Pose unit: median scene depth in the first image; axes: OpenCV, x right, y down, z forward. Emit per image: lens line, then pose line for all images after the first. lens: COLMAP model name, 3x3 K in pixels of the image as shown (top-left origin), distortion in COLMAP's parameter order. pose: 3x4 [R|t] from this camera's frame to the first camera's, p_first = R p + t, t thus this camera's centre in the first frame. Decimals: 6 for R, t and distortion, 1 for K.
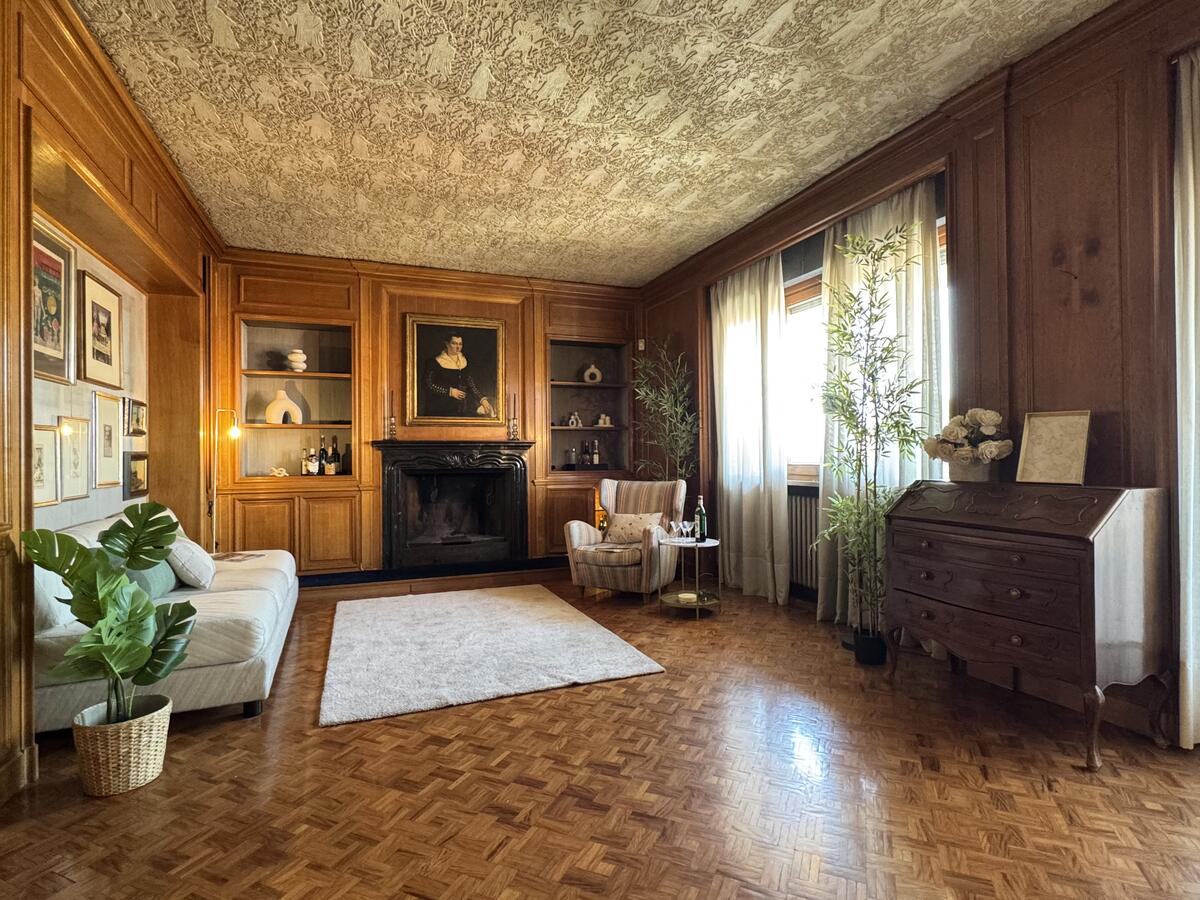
lens RADIAL K [[609.6, 0, 600.0], [0, 609.6, 450.0], [0, 0, 1]] dist [-0.001147, -0.000225]
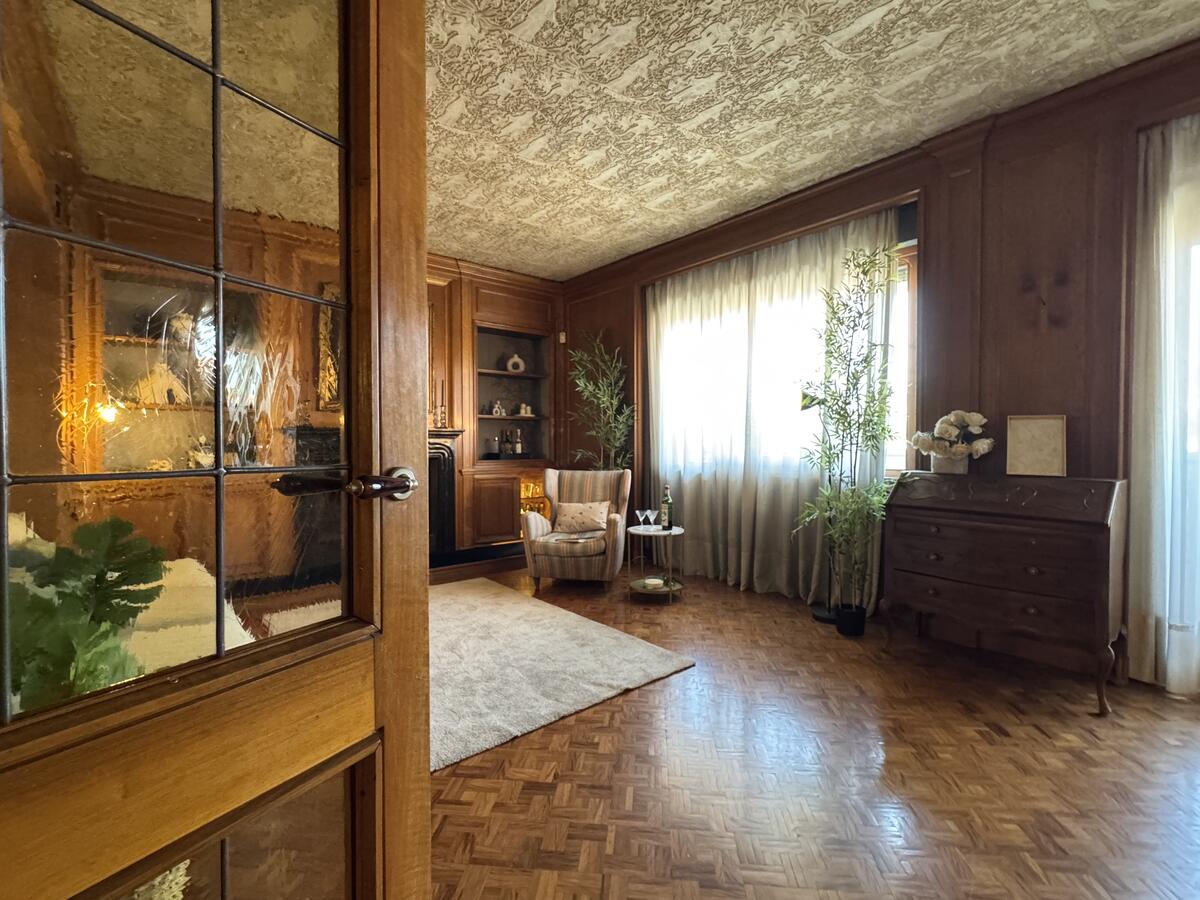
lens RADIAL K [[545.0, 0, 601.8], [0, 545.0, 451.5], [0, 0, 1]] dist [-0.001165, -0.000641]
pose [[0.951030, 0.002647, 0.309086, -0.229471], [-0.010995, 0.999620, 0.025268, -0.006010], [-0.308902, -0.027429, 0.950698, 0.145319]]
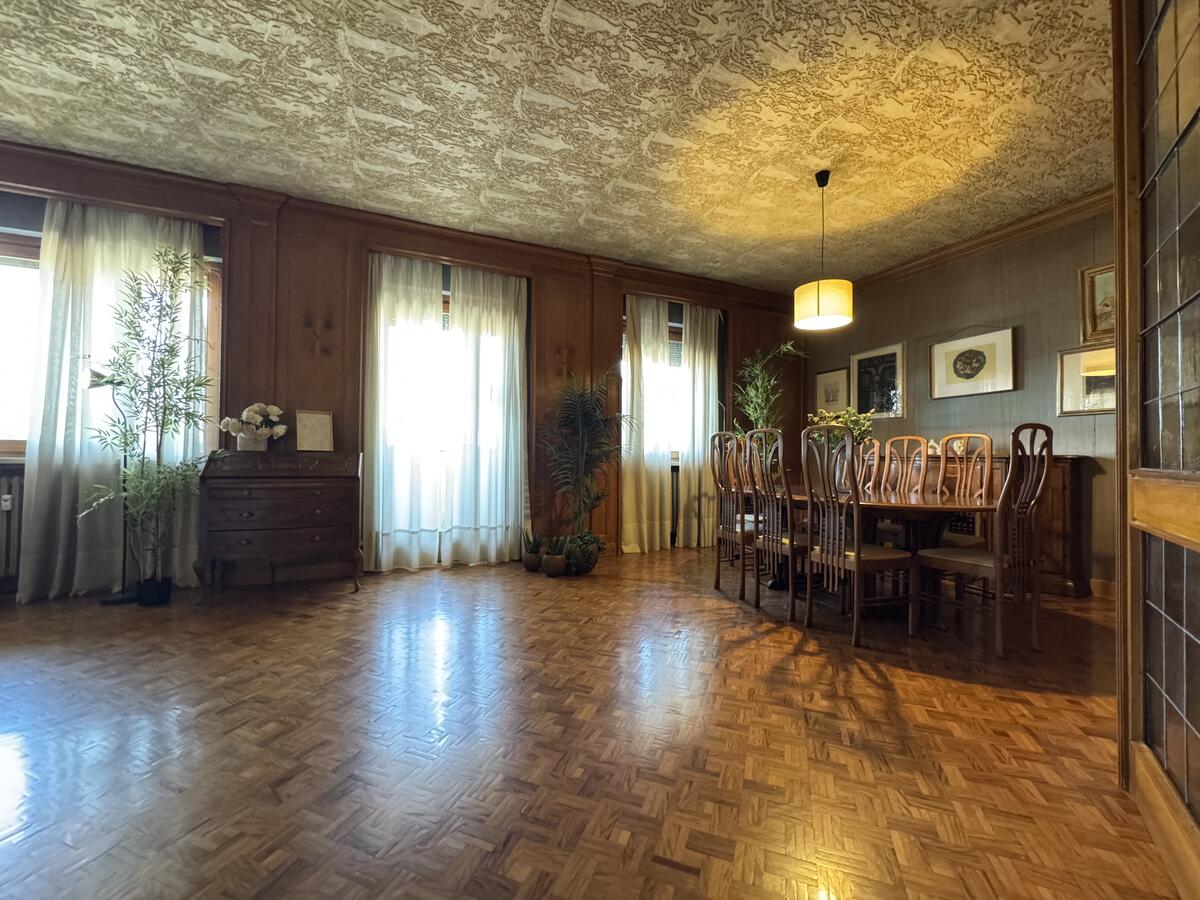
lens RADIAL K [[481.0, 0, 600.0], [0, 481.0, 450.0], [0, 0, 1]] dist [0.000548, 0.000001]
pose [[-0.040541, 0.021532, 0.998946, -0.401989], [-0.019103, 0.999568, -0.022320, 0.038766], [-0.998995, -0.019987, -0.040112, 0.131382]]
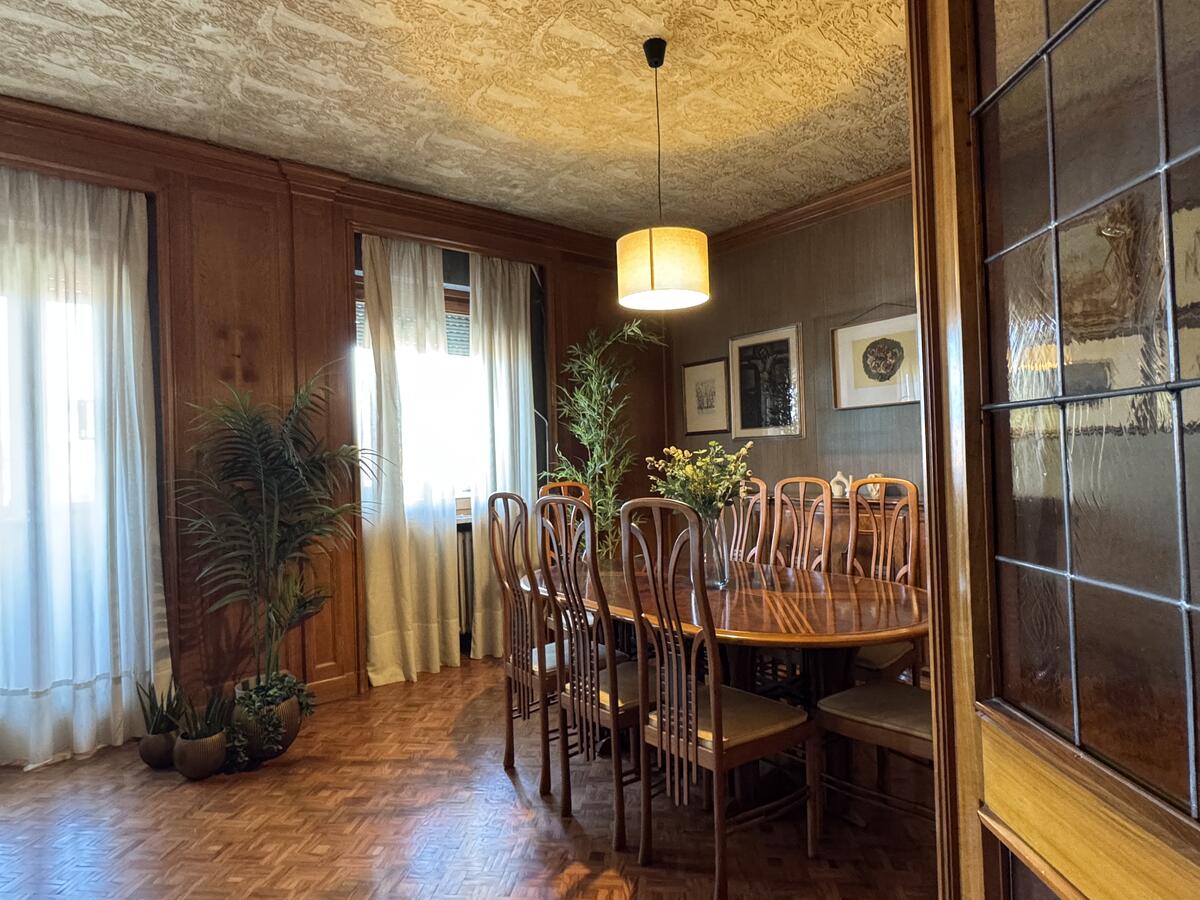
lens RADIAL K [[676.9, 0, 604.0], [0, 676.9, 450.0], [0, 0, 1]] dist [0.002882, 0.000166]
pose [[-0.293416, 0.027252, 0.955596, -0.240644], [0.023415, 0.999499, -0.021315, -0.034852], [-0.955698, 0.016121, -0.293907, -0.005739]]
